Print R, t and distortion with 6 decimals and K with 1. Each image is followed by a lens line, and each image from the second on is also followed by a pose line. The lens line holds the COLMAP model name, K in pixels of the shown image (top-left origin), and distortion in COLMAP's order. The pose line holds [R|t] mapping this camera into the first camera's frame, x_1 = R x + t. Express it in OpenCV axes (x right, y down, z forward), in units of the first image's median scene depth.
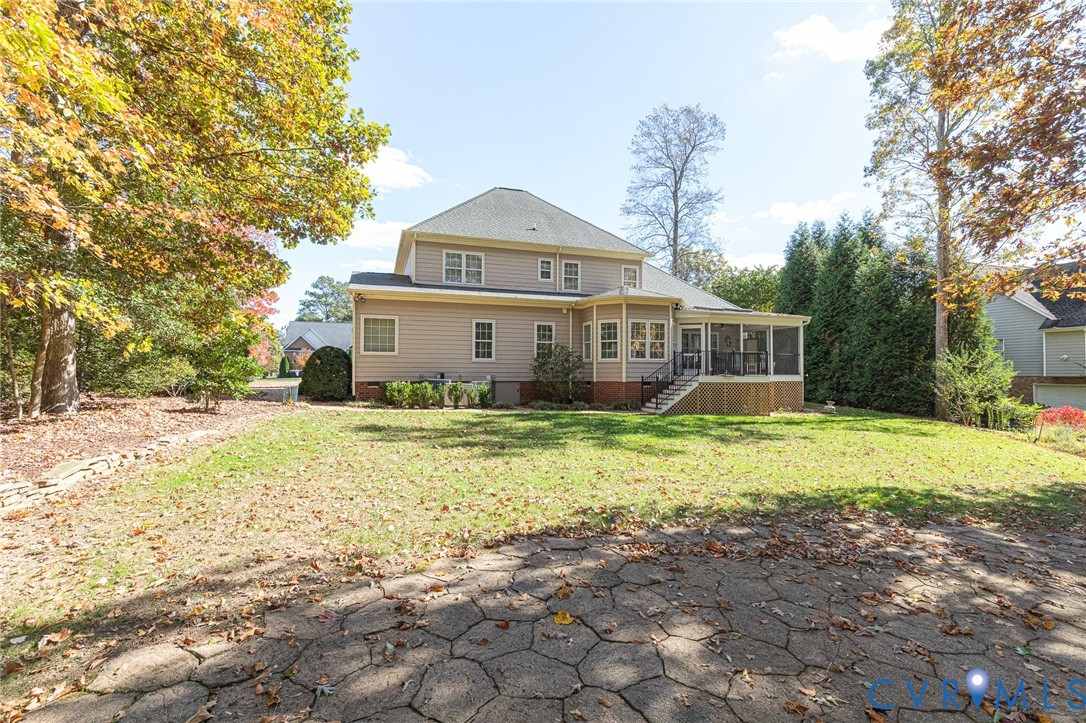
lens RADIAL K [[524.5, 0, 547.8], [0, 524.5, 369.1], [0, 0, 1]] dist [0.001882, -0.000754]
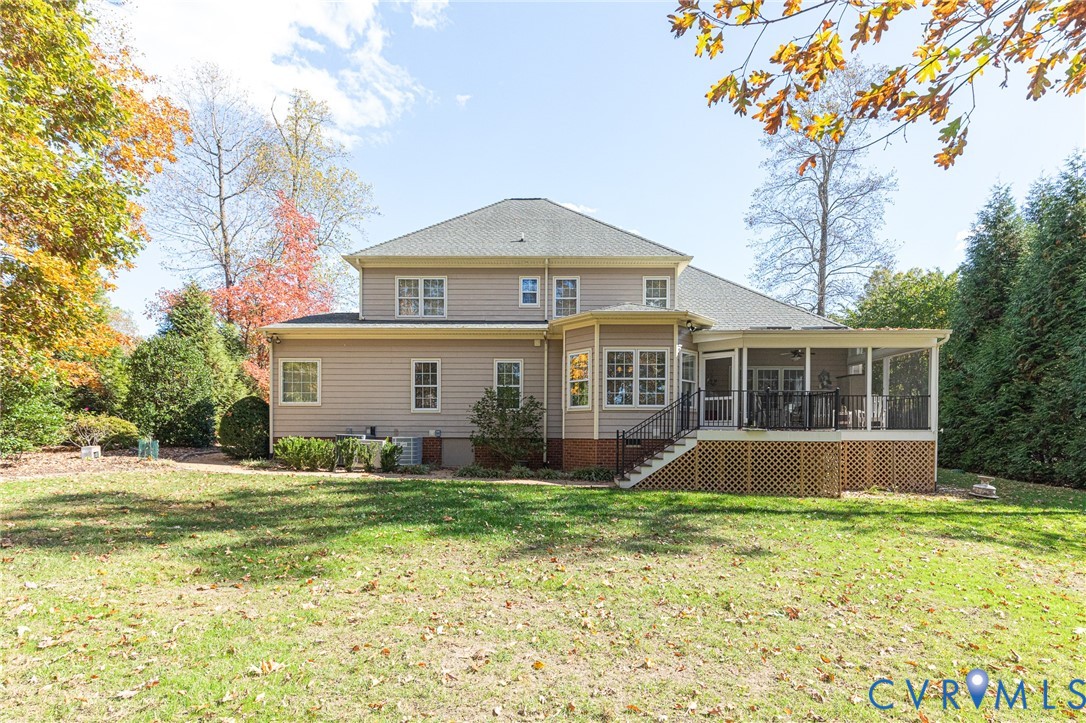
lens RADIAL K [[540.0, 0, 543.4], [0, 540.0, 441.2], [0, 0, 1]] dist [0.000026, 0.000198]
pose [[0.931929, 0.006142, -0.362589, 0.318772], [0.000939, 0.999812, 0.019351, 0.012393], [0.362640, -0.018374, 0.931748, 0.297210]]
